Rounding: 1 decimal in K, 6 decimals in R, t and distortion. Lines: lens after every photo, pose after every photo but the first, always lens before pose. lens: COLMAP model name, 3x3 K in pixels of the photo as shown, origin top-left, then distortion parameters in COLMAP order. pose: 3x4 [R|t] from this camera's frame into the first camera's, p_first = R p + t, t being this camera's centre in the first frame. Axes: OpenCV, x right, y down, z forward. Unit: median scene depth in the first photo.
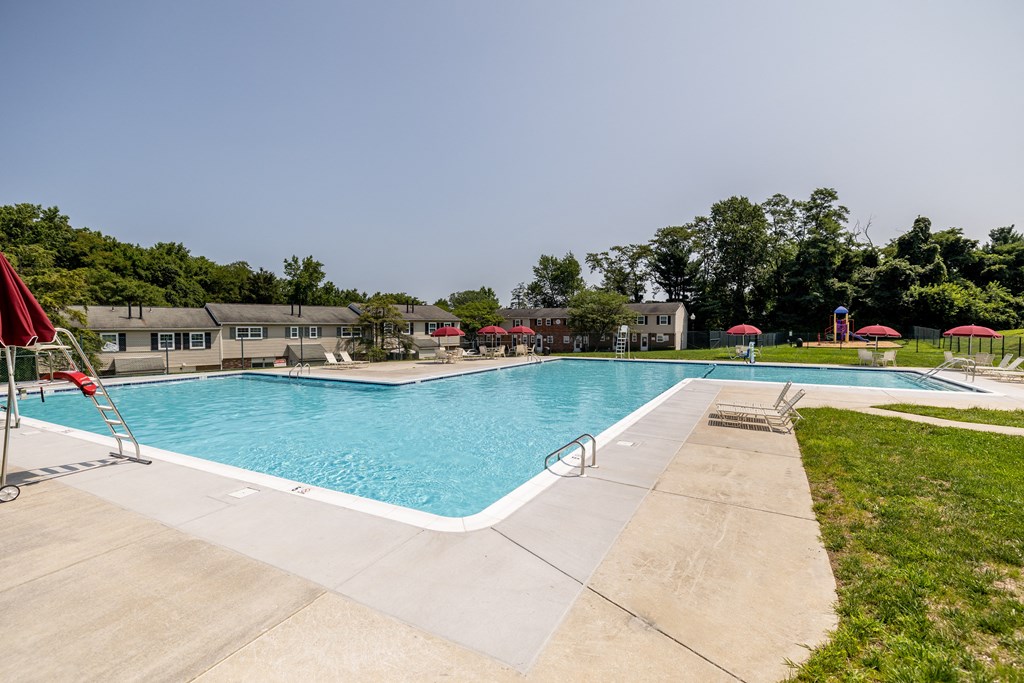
lens RADIAL K [[473.3, 0, 510.4], [0, 473.3, 320.4], [0, 0, 1]] dist [0.025355, 0.000173]
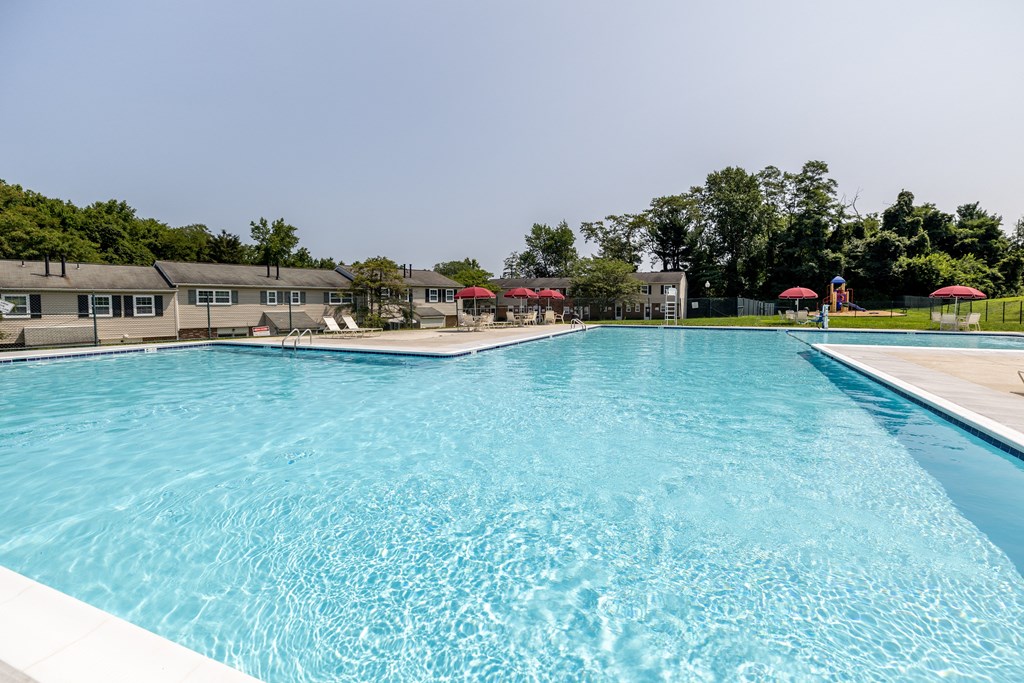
lens RADIAL K [[437.2, 0, 514.0], [0, 437.2, 308.6], [0, 0, 1]] dist [0.018309, -0.000296]
pose [[0.993886, -0.000205, 0.110407, -0.086949], [-0.001910, 0.999817, 0.019054, 0.021188], [-0.110391, -0.019149, 0.993704, 0.139795]]
